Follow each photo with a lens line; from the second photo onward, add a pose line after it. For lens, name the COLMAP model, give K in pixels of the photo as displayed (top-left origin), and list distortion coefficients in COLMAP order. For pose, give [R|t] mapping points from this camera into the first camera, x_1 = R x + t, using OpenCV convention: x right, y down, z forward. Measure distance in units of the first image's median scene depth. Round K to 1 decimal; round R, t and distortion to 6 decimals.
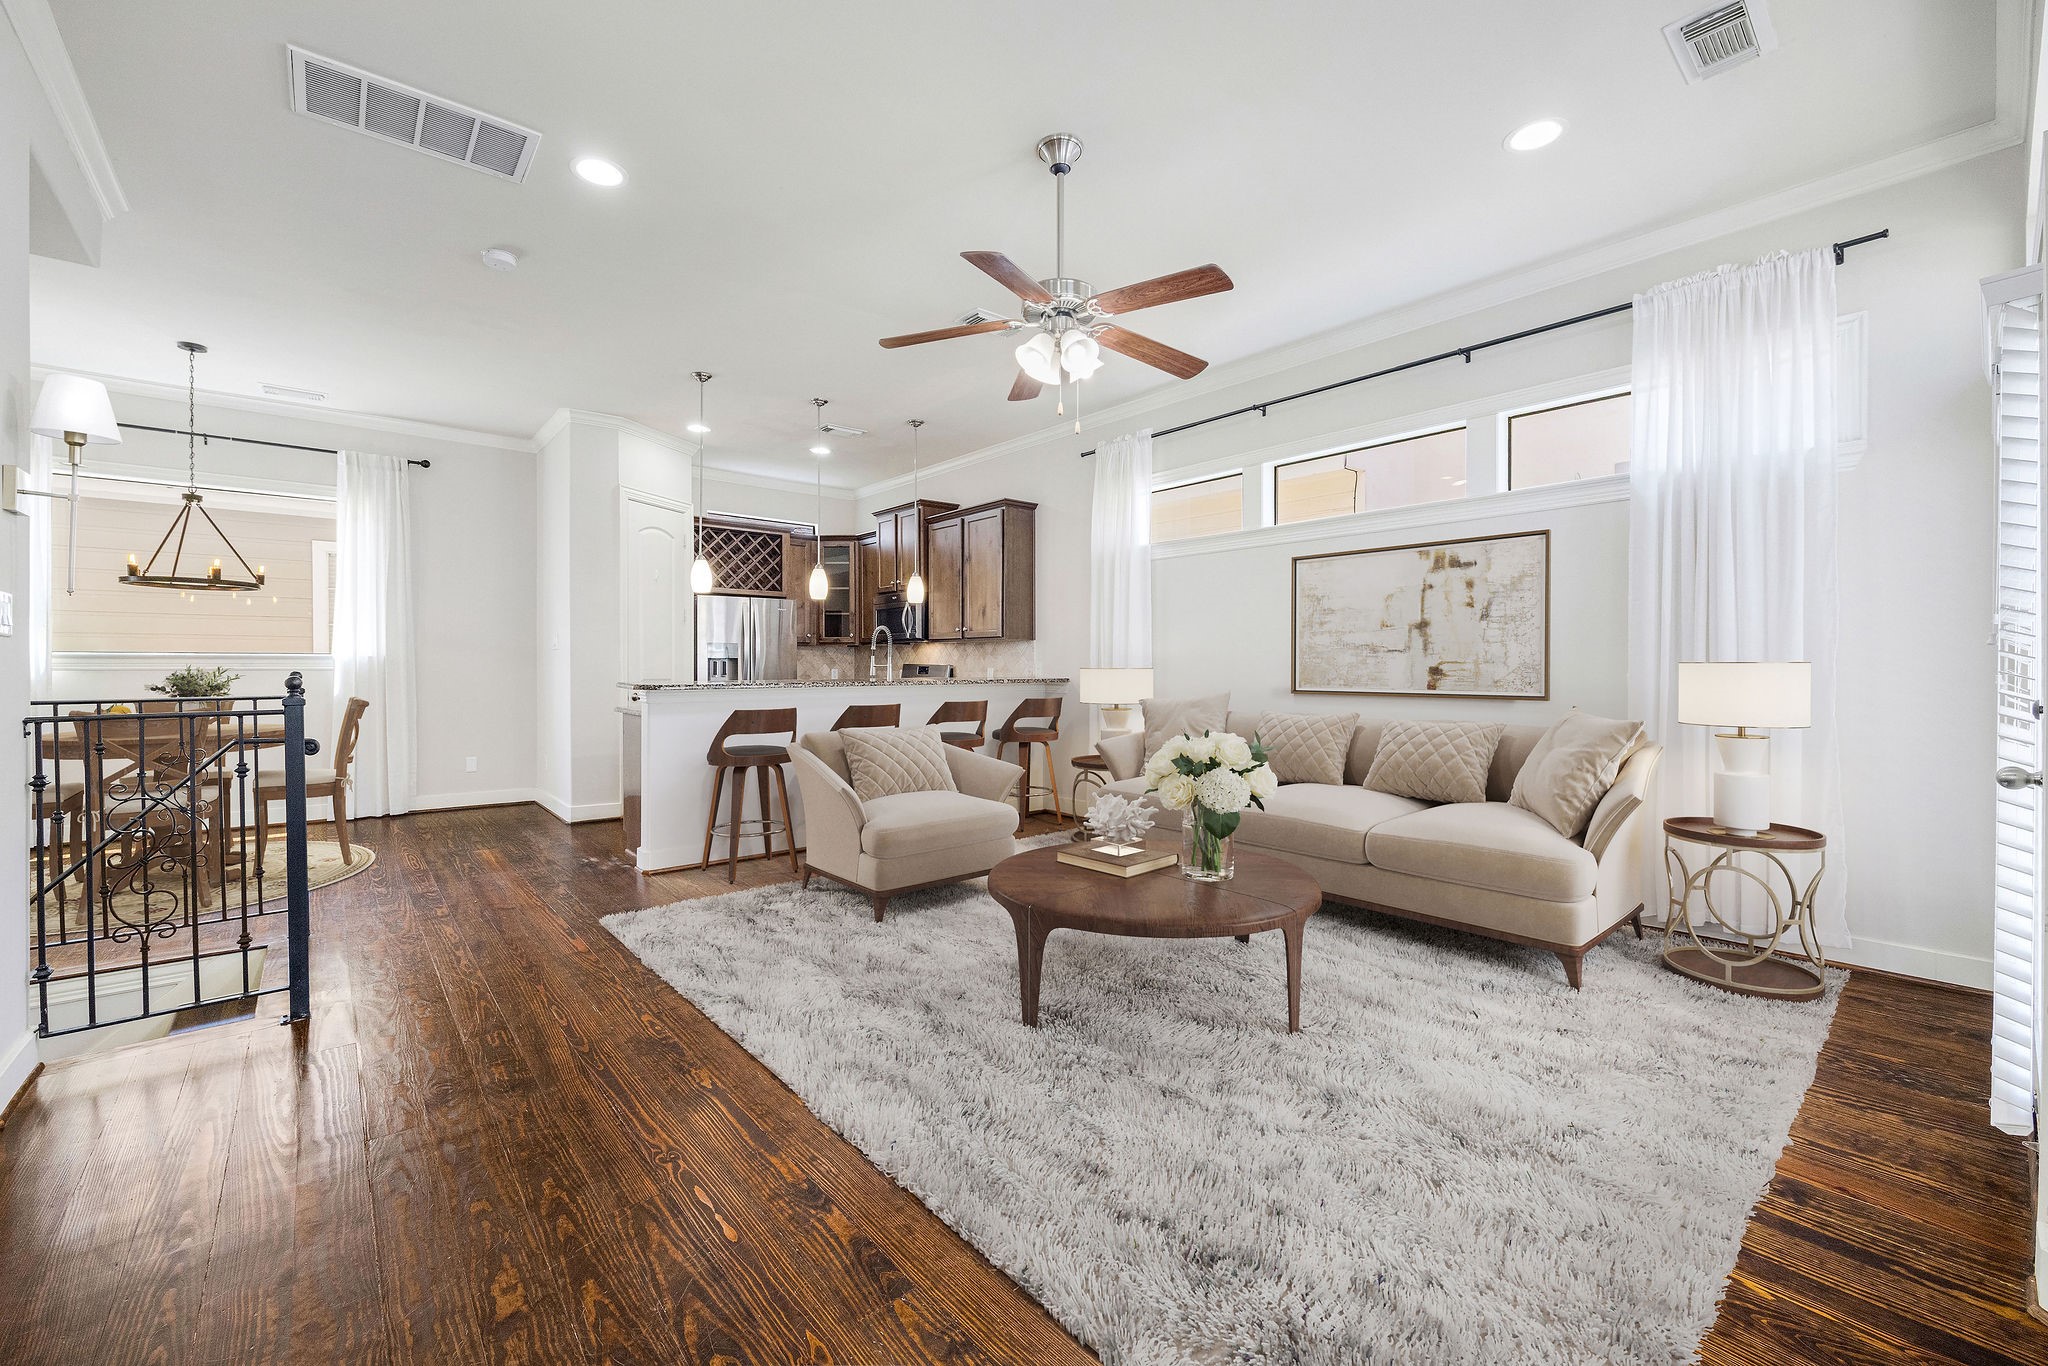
lens RADIAL K [[822.2, 0, 1013.9], [0, 822.2, 672.3], [0, 0, 1]] dist [-0.002485, -0.000169]
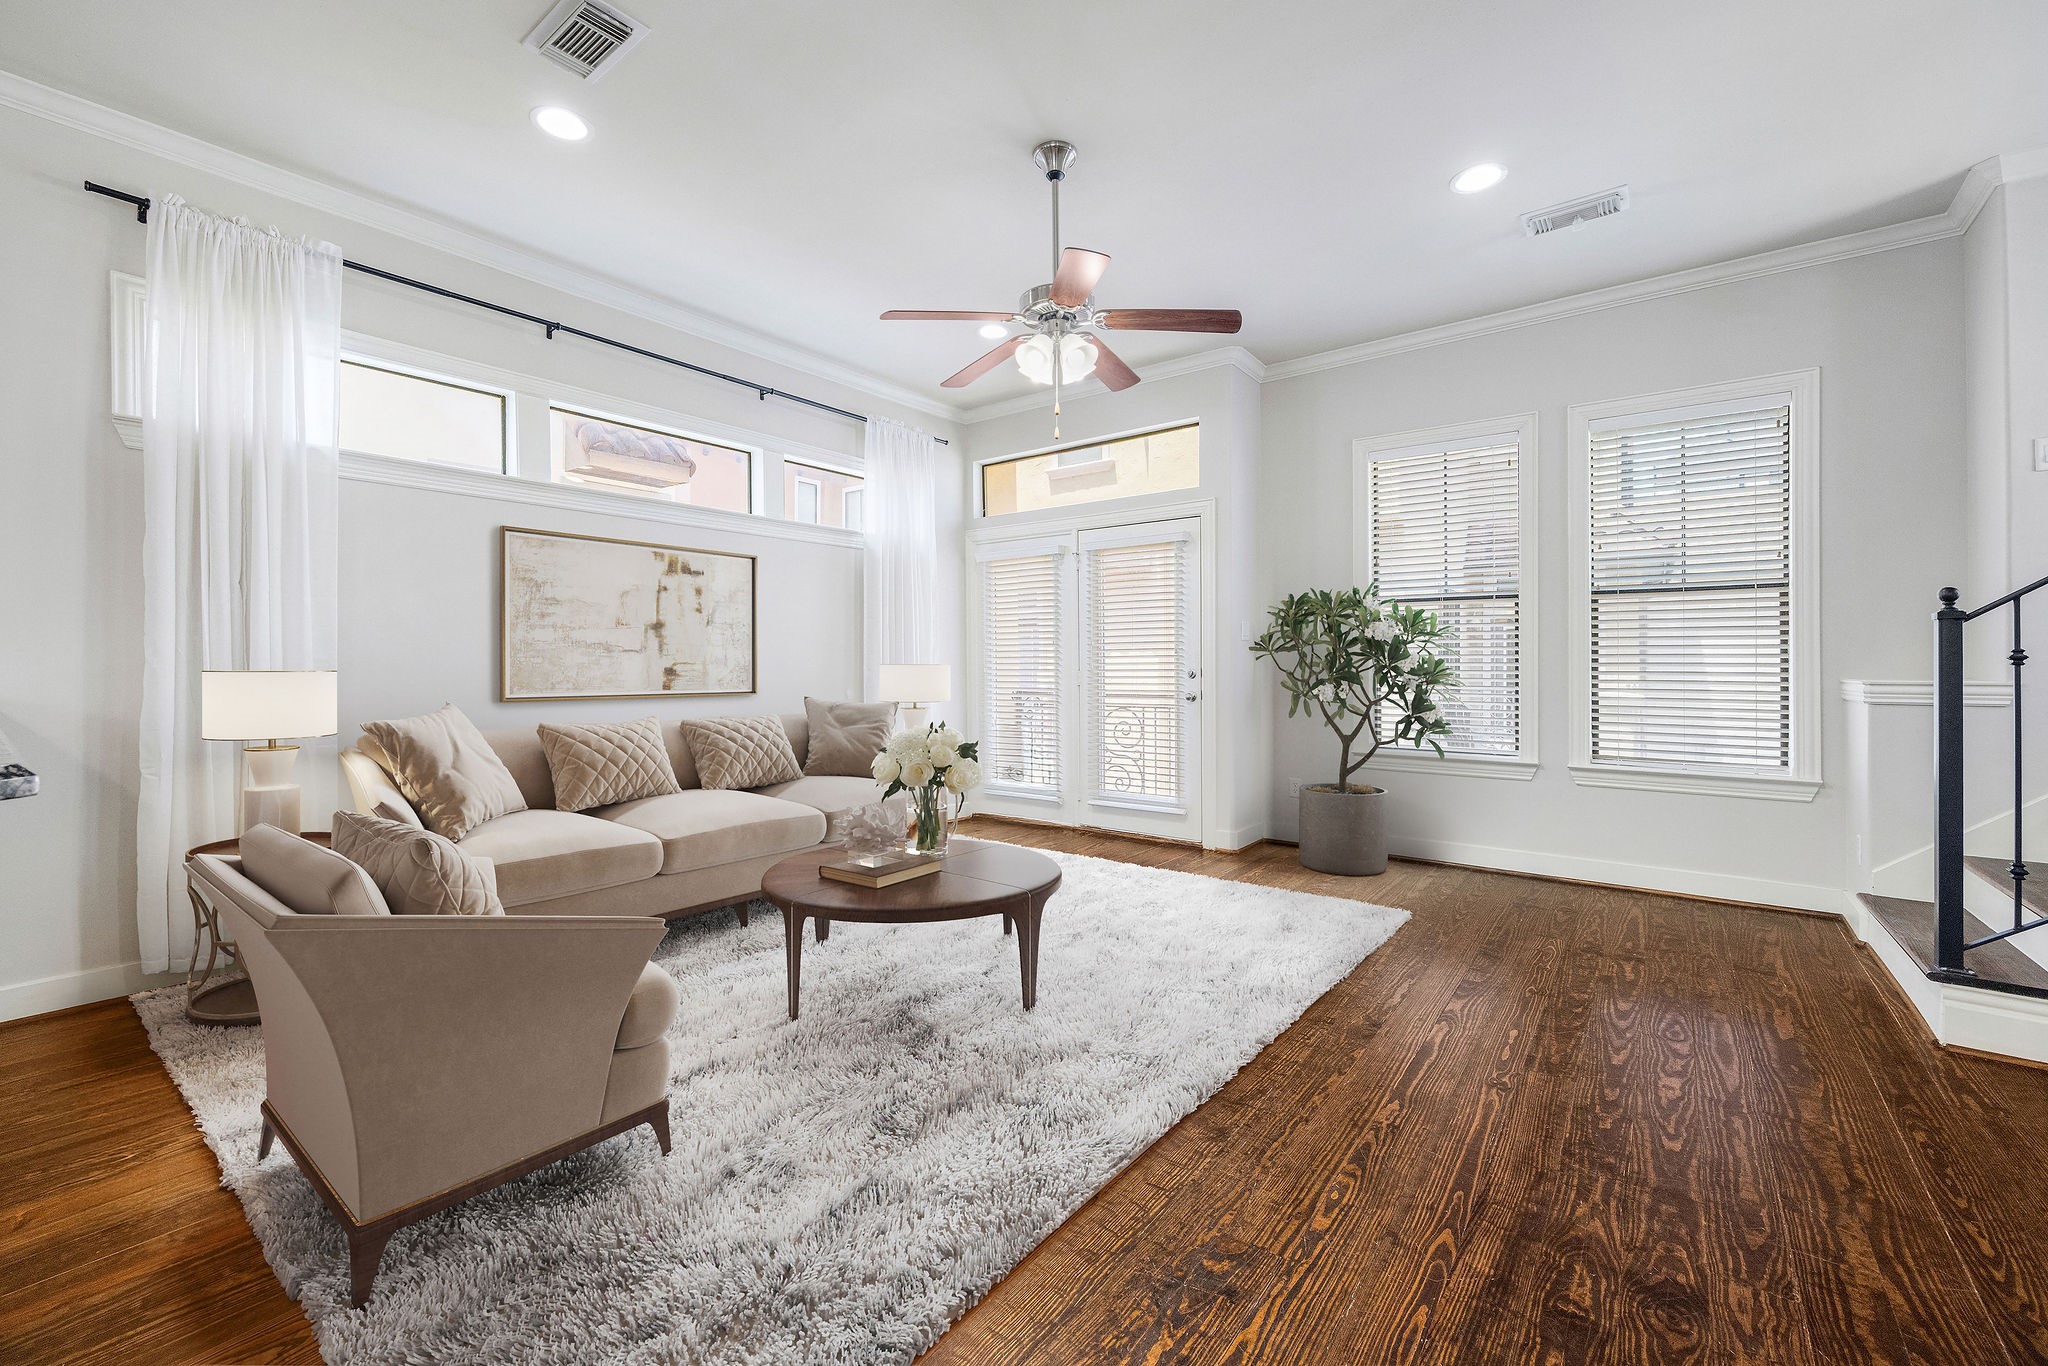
lens RADIAL K [[822.2, 0, 1025.3], [0, 822.2, 676.5], [0, 0, 1]] dist [-0.002485, -0.000169]
pose [[-0.205580, -0.004724, 0.978629, -0.586479], [0.016817, 0.999824, 0.008359, 0.003271], [-0.978496, 0.018176, -0.205465, 0.783361]]
